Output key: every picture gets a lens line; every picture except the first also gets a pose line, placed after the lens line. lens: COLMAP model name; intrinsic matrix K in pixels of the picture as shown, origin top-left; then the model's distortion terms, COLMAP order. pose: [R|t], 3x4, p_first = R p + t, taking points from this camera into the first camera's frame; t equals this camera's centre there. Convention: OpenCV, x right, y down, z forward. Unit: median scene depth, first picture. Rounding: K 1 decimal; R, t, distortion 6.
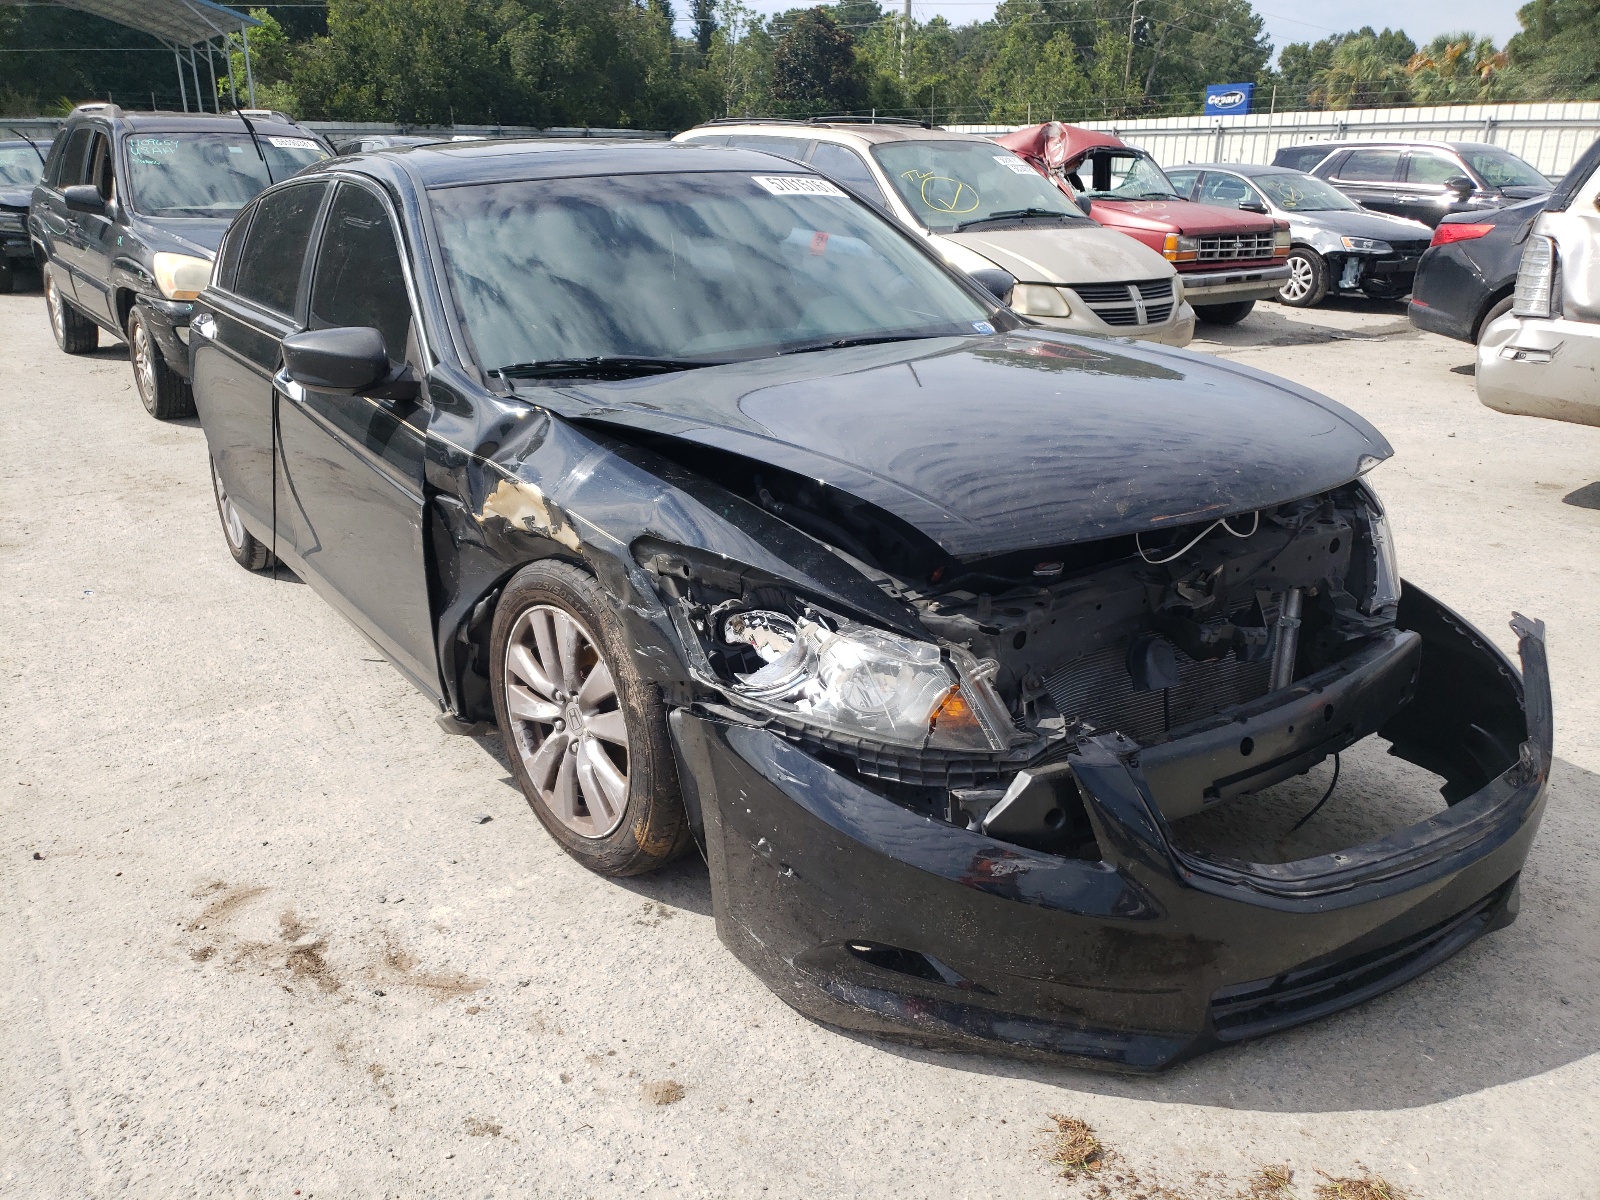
lens RADIAL K [[1337.1, 0, 800.0], [0, 1337.1, 600.0], [0, 0, 1]] dist [-0.006293, 0.028316]
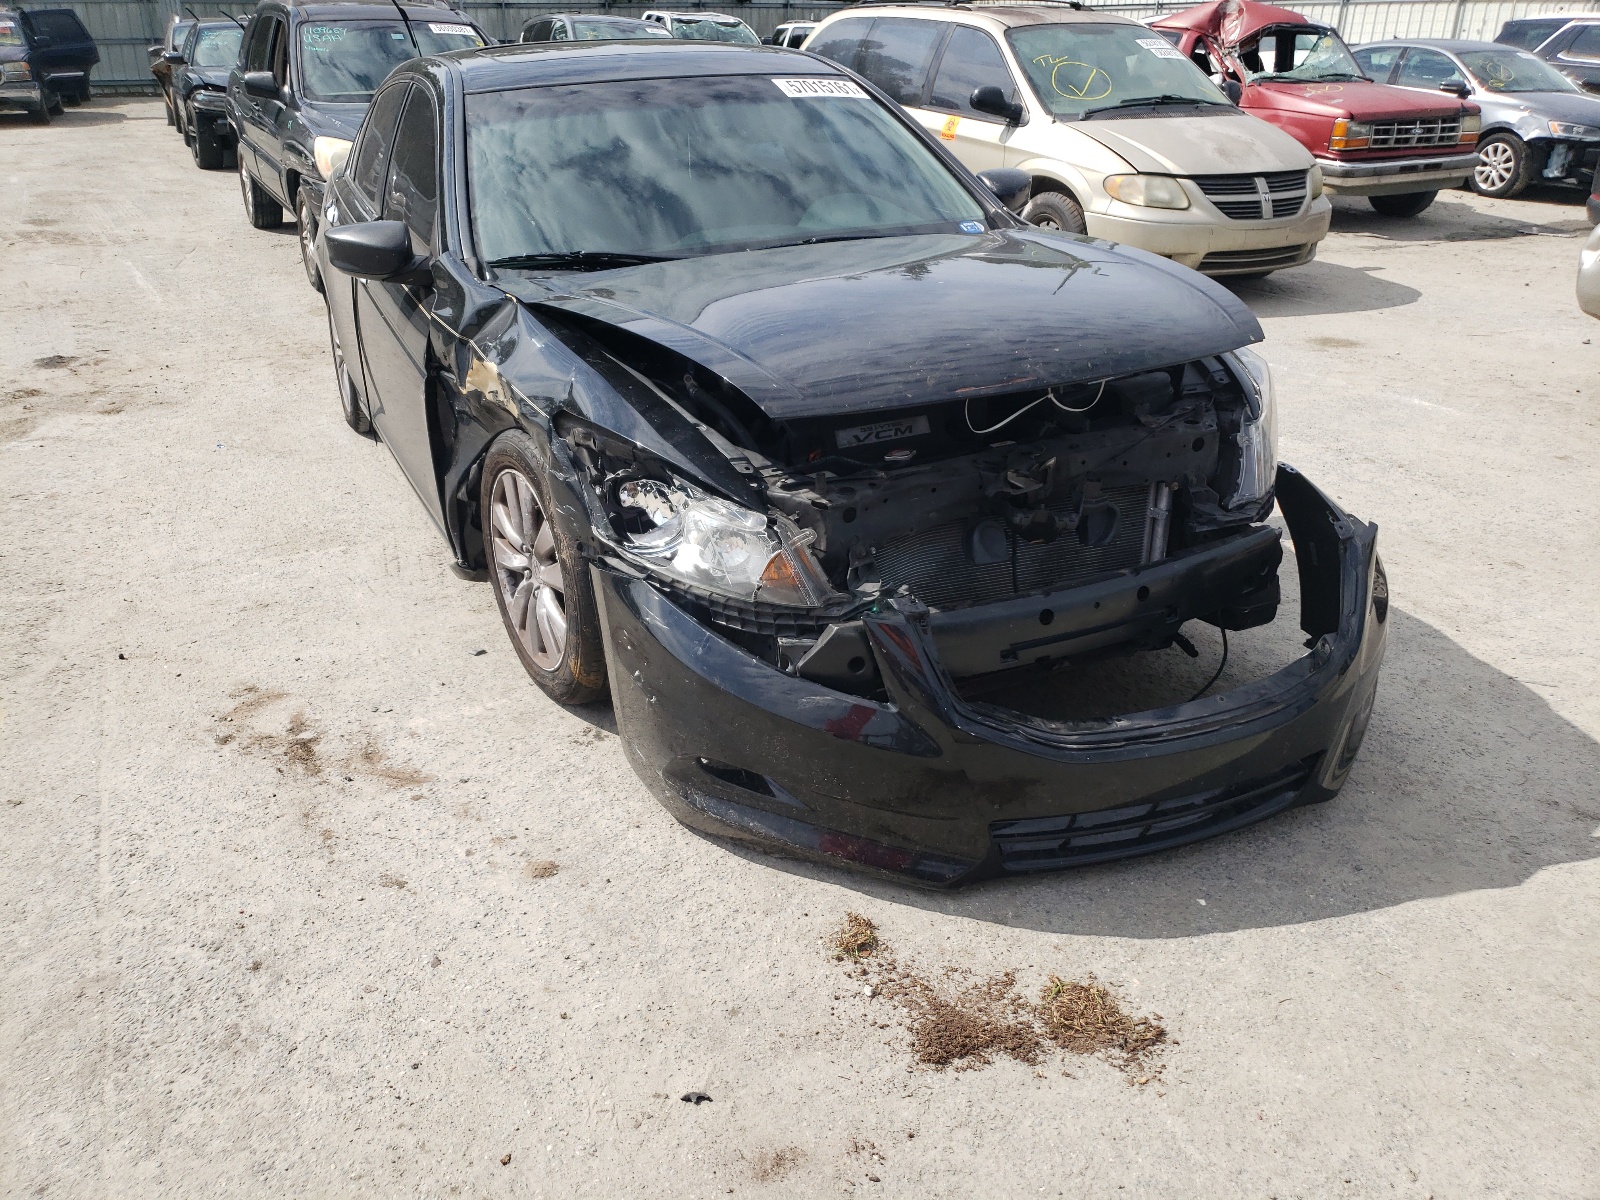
lens RADIAL K [[1337.1, 0, 800.0], [0, 1337.1, 600.0], [0, 0, 1]] dist [-0.006293, 0.028316]
pose [[0.987902, 0.057861, -0.143884, 0.233170], [-0.045344, 0.995016, 0.088805, 0.002401], [0.148305, -0.081207, 0.985602, -0.120757]]
